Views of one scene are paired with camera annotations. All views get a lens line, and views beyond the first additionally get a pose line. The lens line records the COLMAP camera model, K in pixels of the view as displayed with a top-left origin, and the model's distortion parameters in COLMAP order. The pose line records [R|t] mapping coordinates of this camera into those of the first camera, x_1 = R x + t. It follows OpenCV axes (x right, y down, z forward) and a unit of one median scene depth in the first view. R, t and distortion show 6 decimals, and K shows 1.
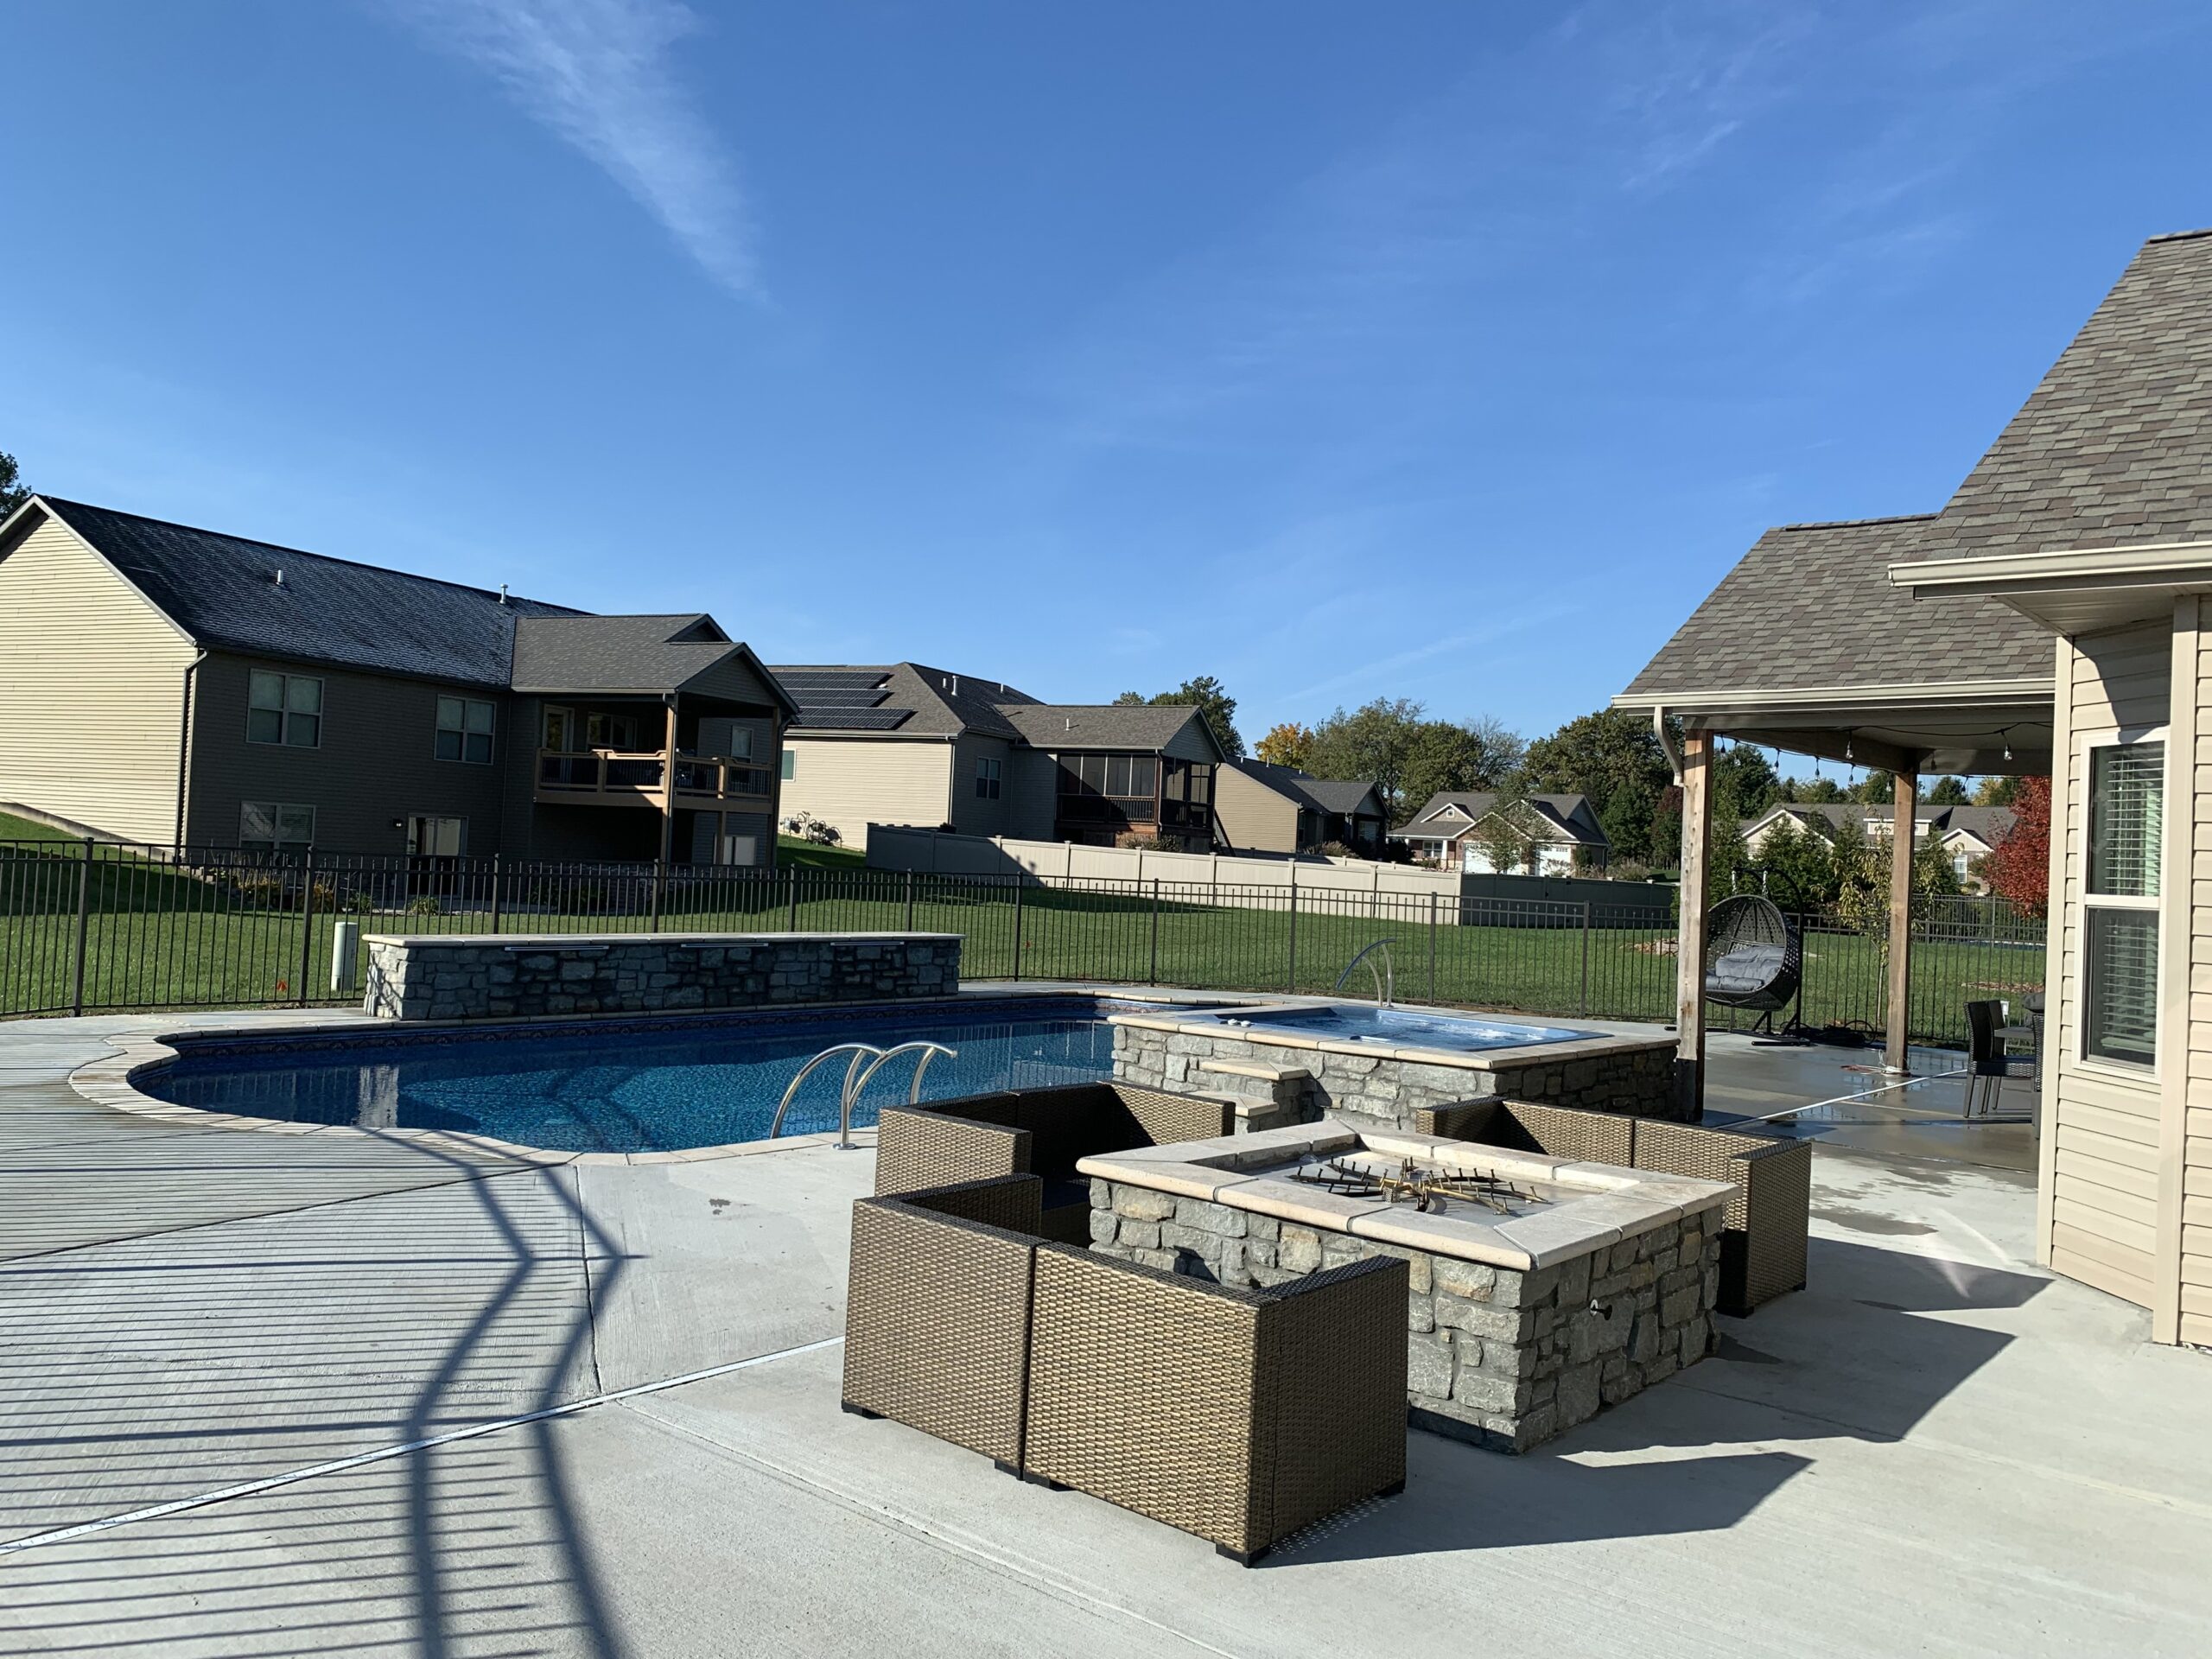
lens RADIAL K [[1662.4, 0, 1106.0], [0, 1662.4, 829.5], [0, 0, 1]] dist [0.006462, 0.000090]
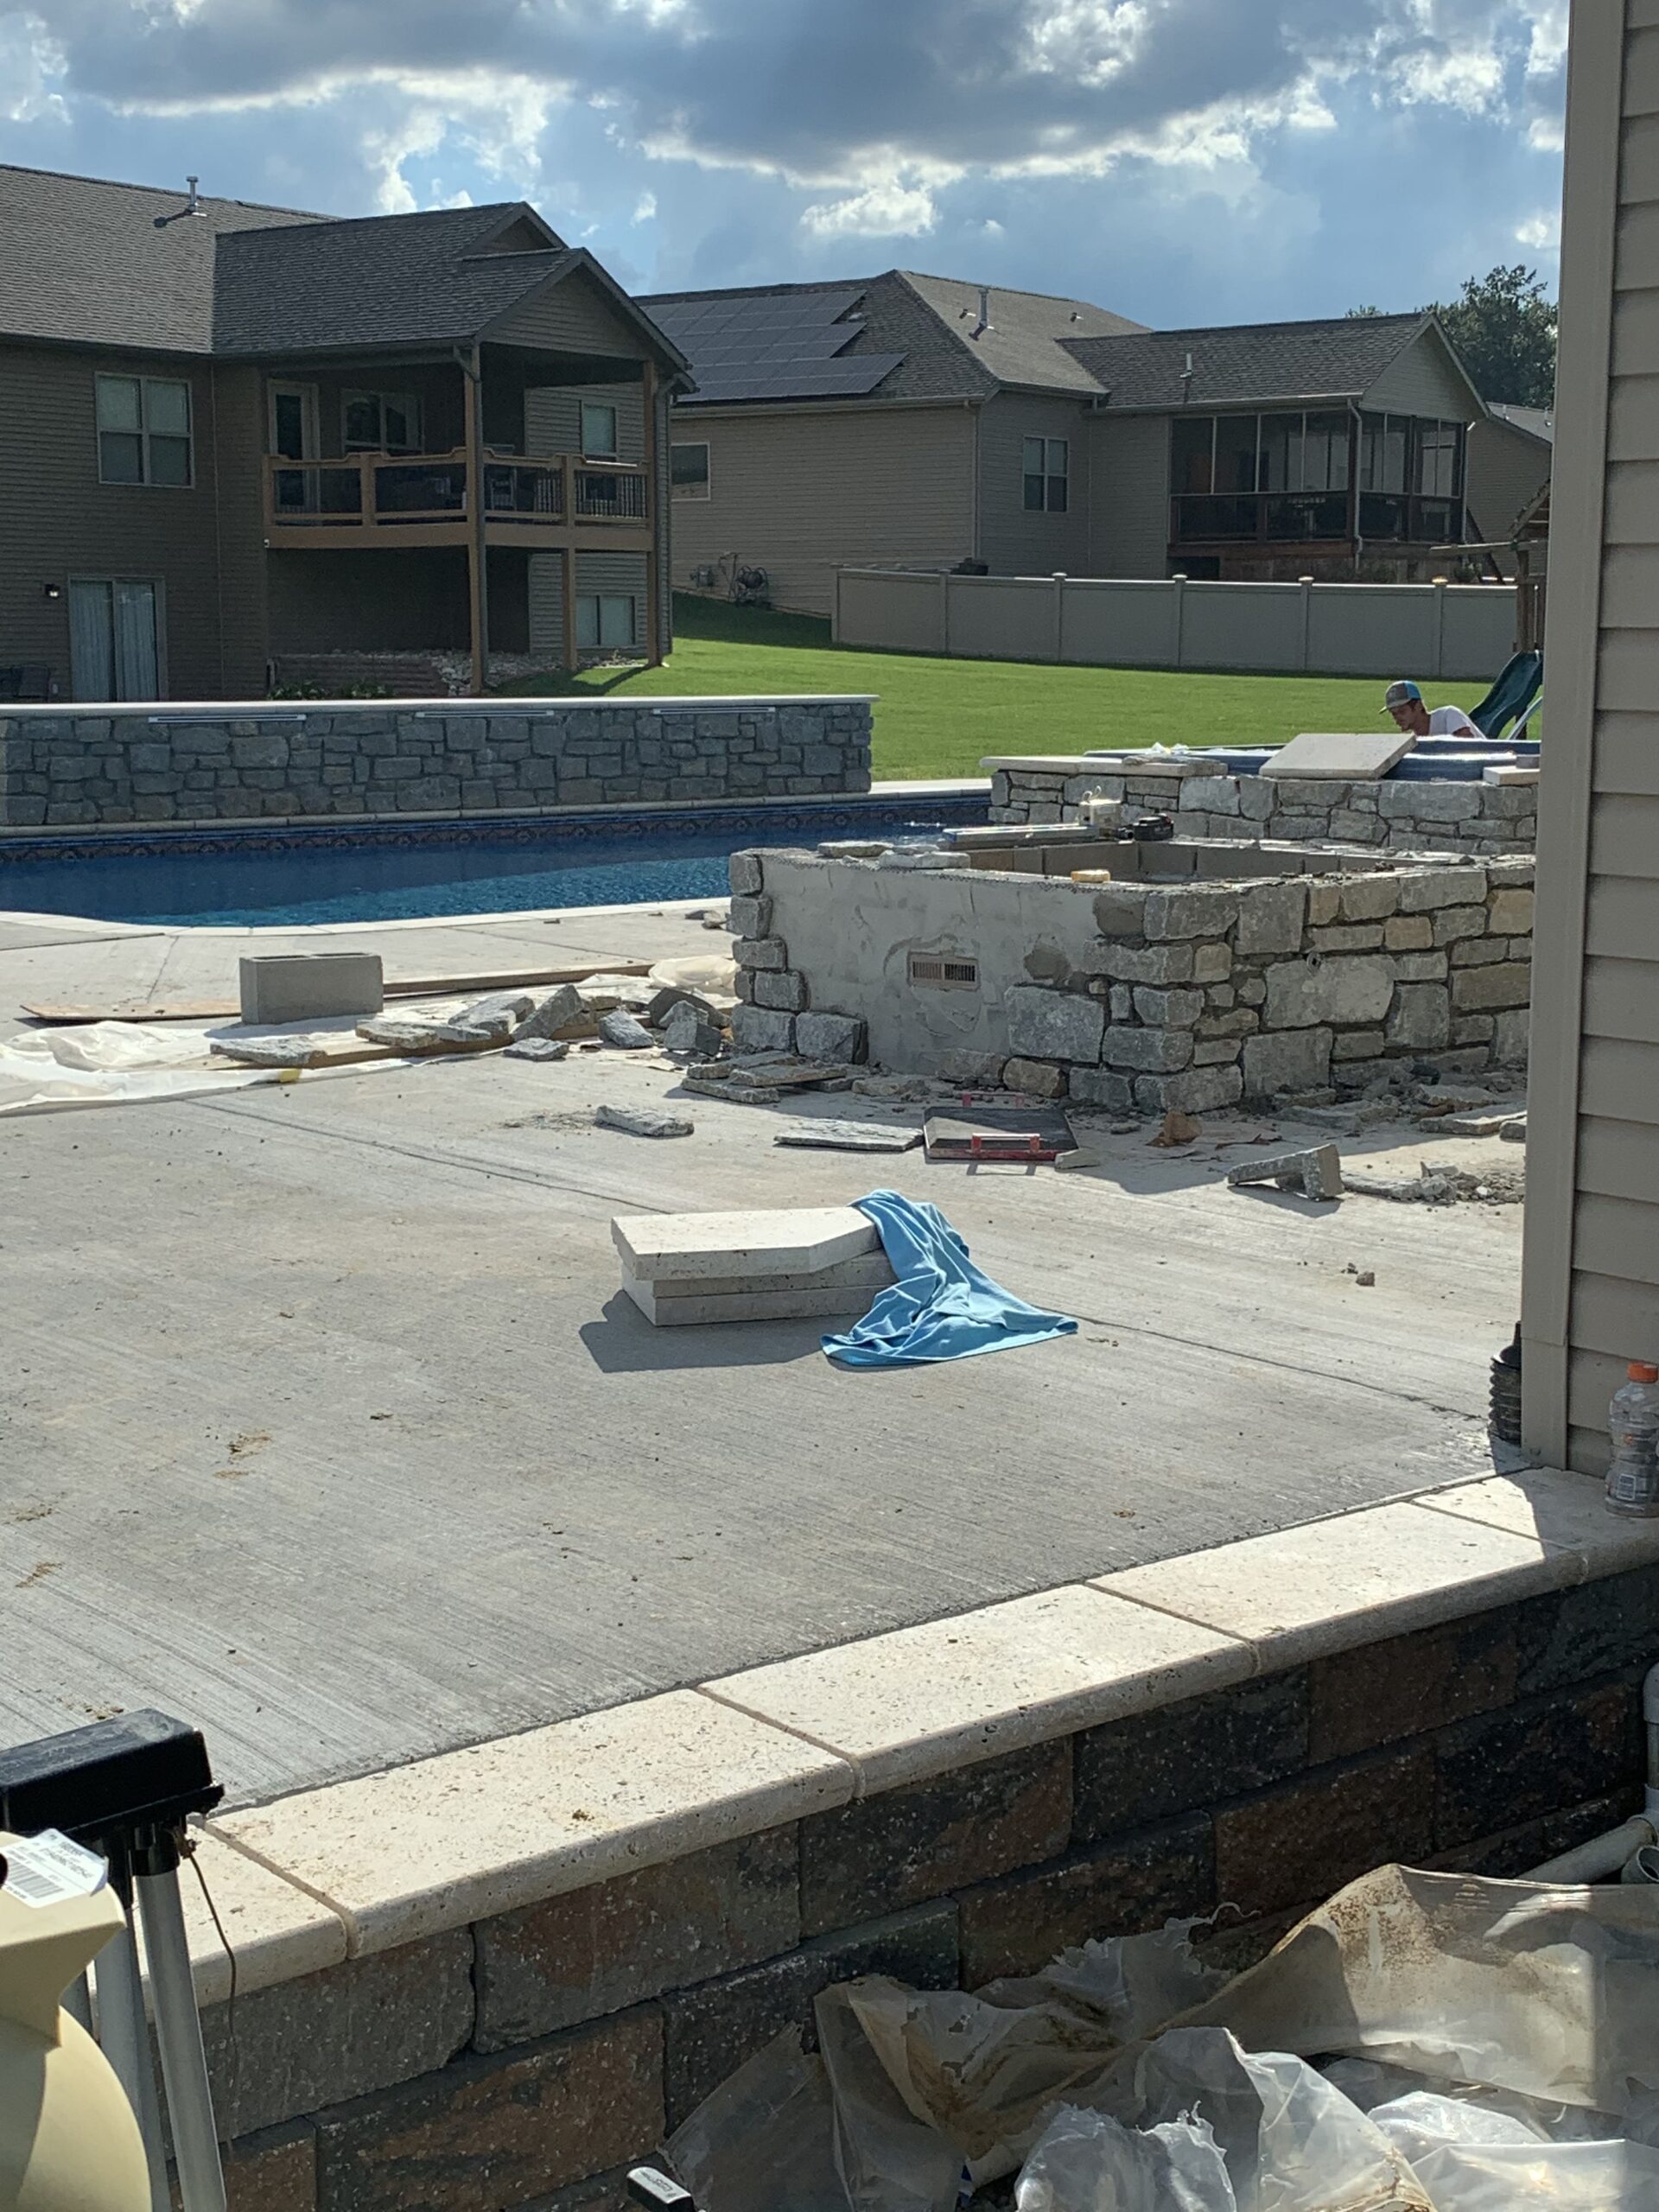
lens RADIAL K [[3037.5, 0, 829.5], [0, 3037.5, 1106.0], [0, 0, 1]] dist [0.409476, -1.987207]
pose [[0.982898, -0.020682, -0.182988, 0.114739], [0.049447, 0.986823, 0.154062, 0.041418], [0.177391, -0.160475, 0.970969, -0.158638]]
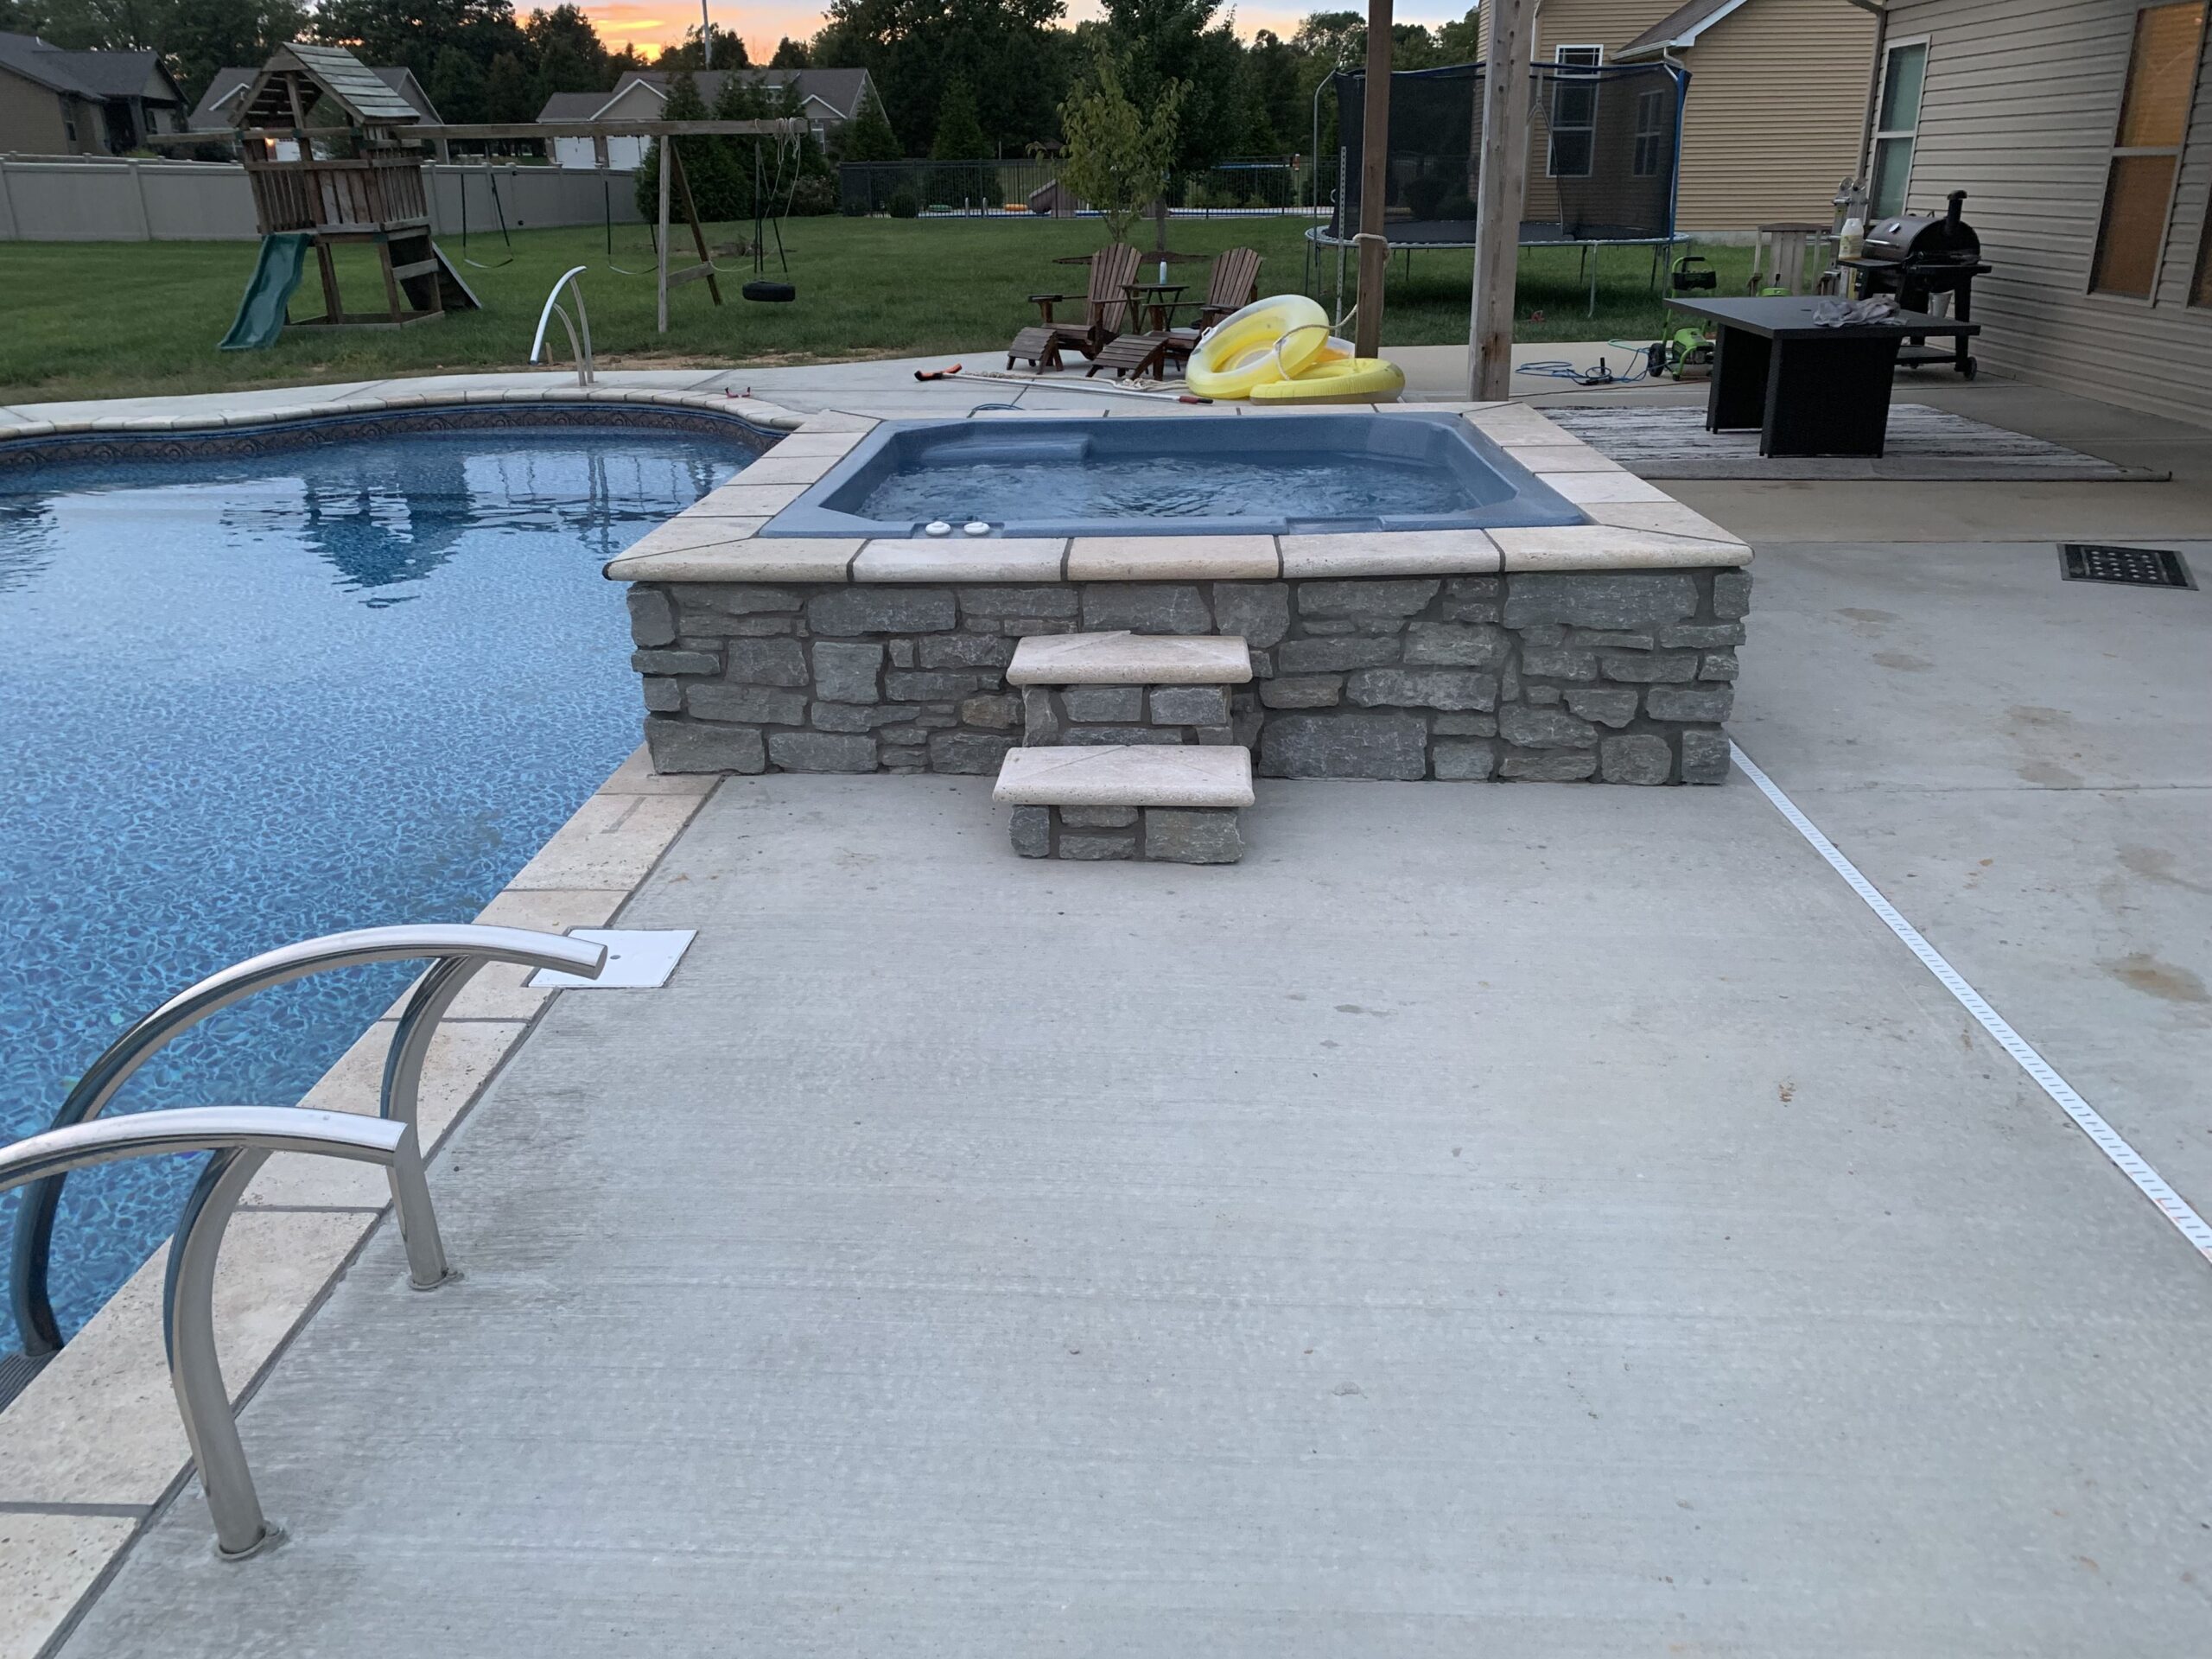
lens RADIAL K [[1662.4, 0, 1106.0], [0, 1662.4, 829.5], [0, 0, 1]] dist [0.006462, 0.000090]
pose [[0.782804, -0.285013, 0.553159, -0.096553], [0.044020, 0.912077, 0.407648, 0.012542], [-0.620709, -0.294759, 0.726524, 0.453709]]
